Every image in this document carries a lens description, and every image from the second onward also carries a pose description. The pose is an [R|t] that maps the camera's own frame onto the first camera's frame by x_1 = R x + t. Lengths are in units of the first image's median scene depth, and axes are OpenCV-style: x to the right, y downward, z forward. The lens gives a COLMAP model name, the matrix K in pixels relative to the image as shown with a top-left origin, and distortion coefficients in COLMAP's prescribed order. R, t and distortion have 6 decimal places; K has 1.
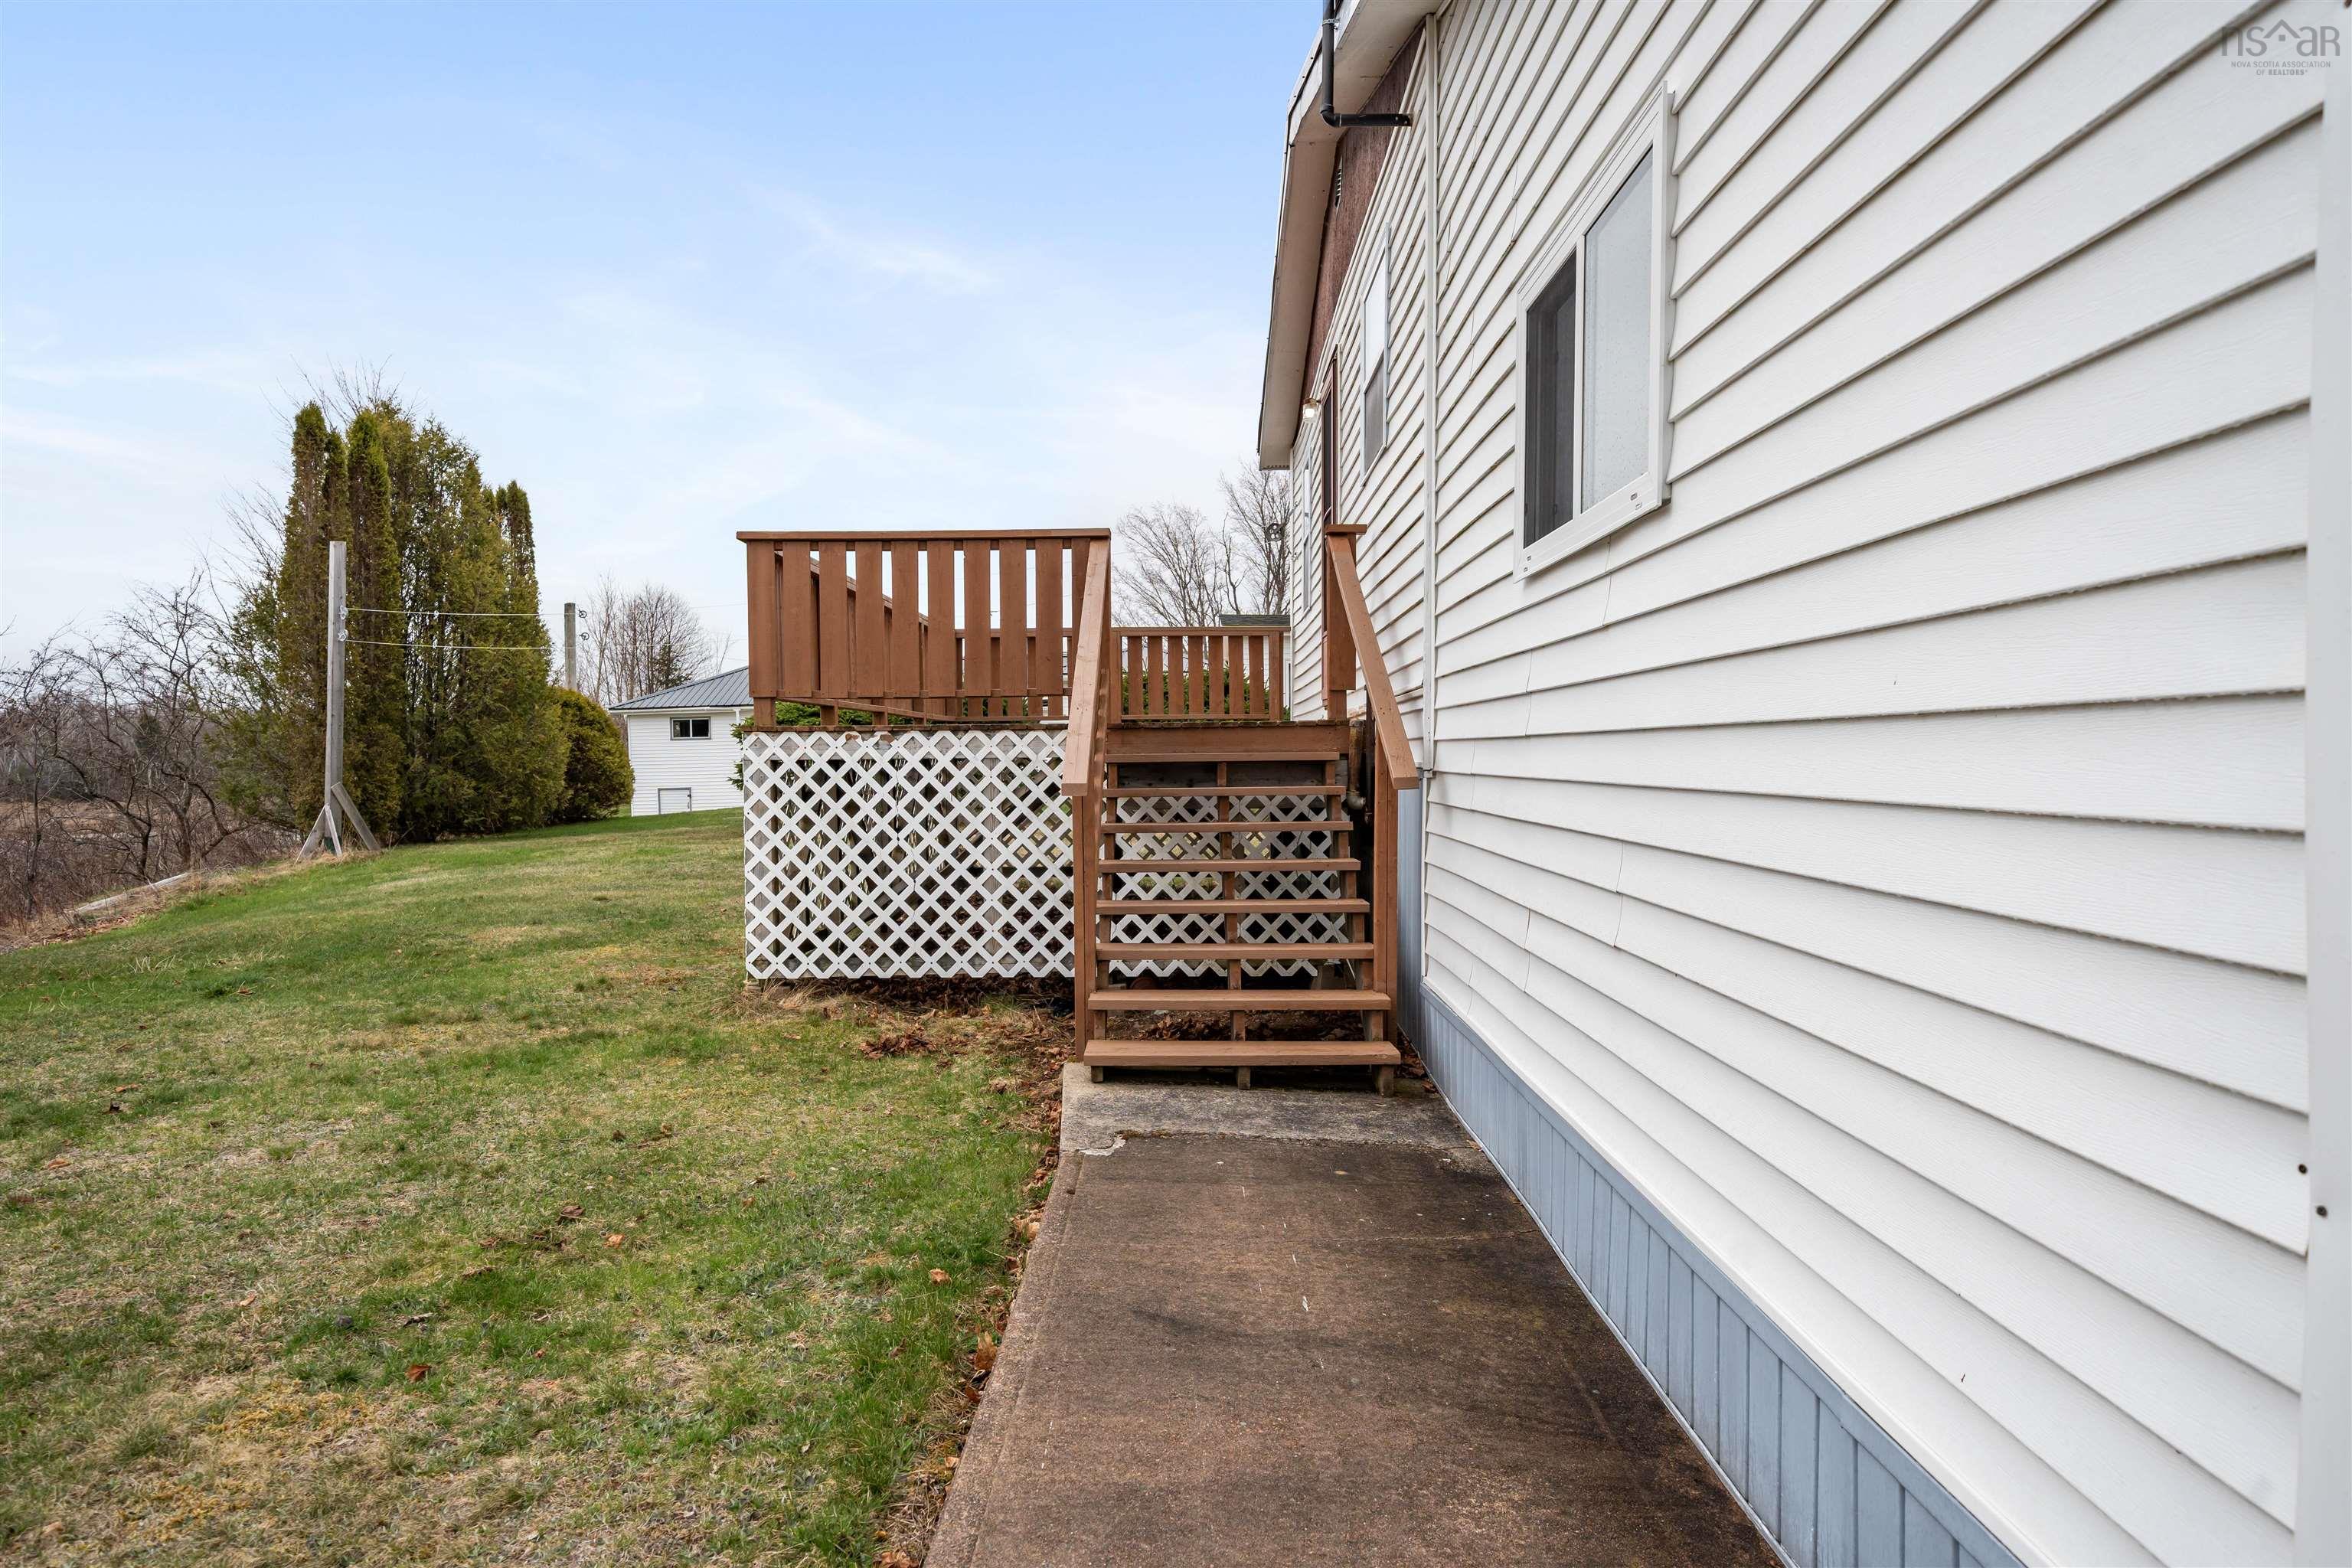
lens RADIAL K [[1483.6, 0, 1175.9], [0, 1483.6, 790.4], [0, 0, 1]] dist [-0.001507, -0.001370]
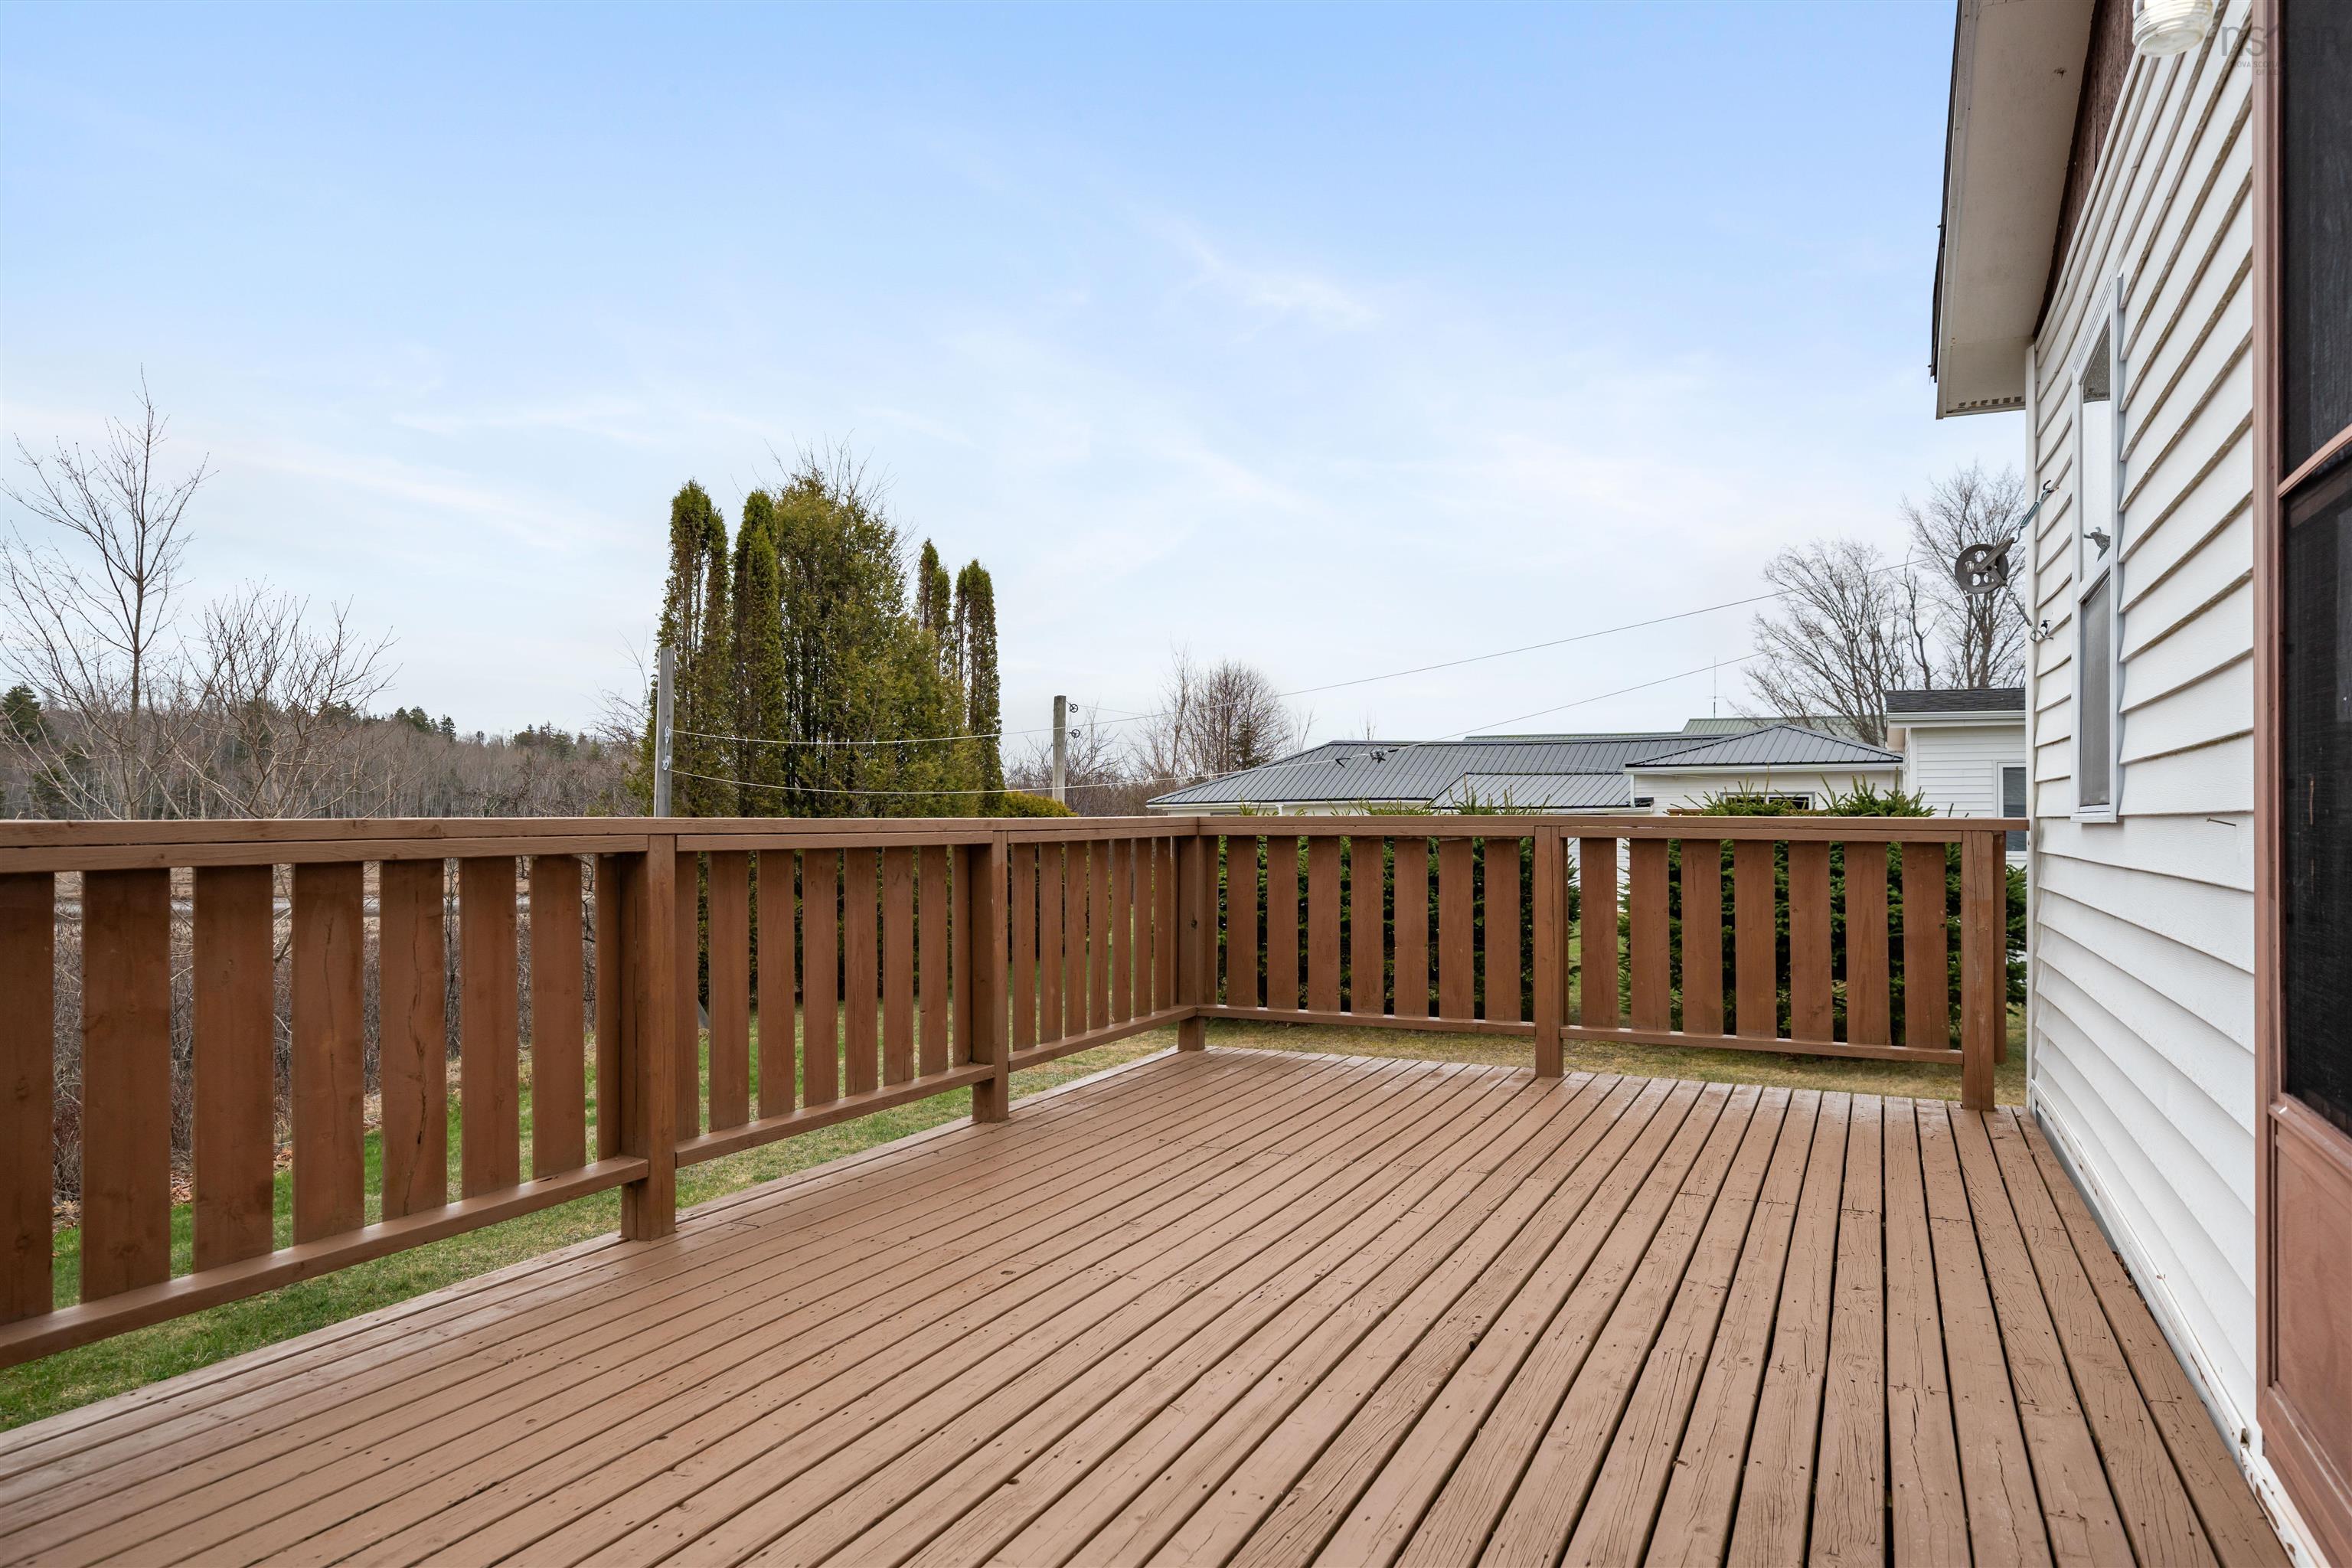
lens RADIAL K [[1483.6, 0, 1174.0], [0, 1483.6, 792.1], [0, 0, 1]] dist [-0.001507, -0.001370]
pose [[0.908761, 0.004207, -0.417296, 0.008625], [-0.019915, 0.999247, -0.033295, -0.023230], [0.416841, 0.038568, 0.908161, 0.131973]]
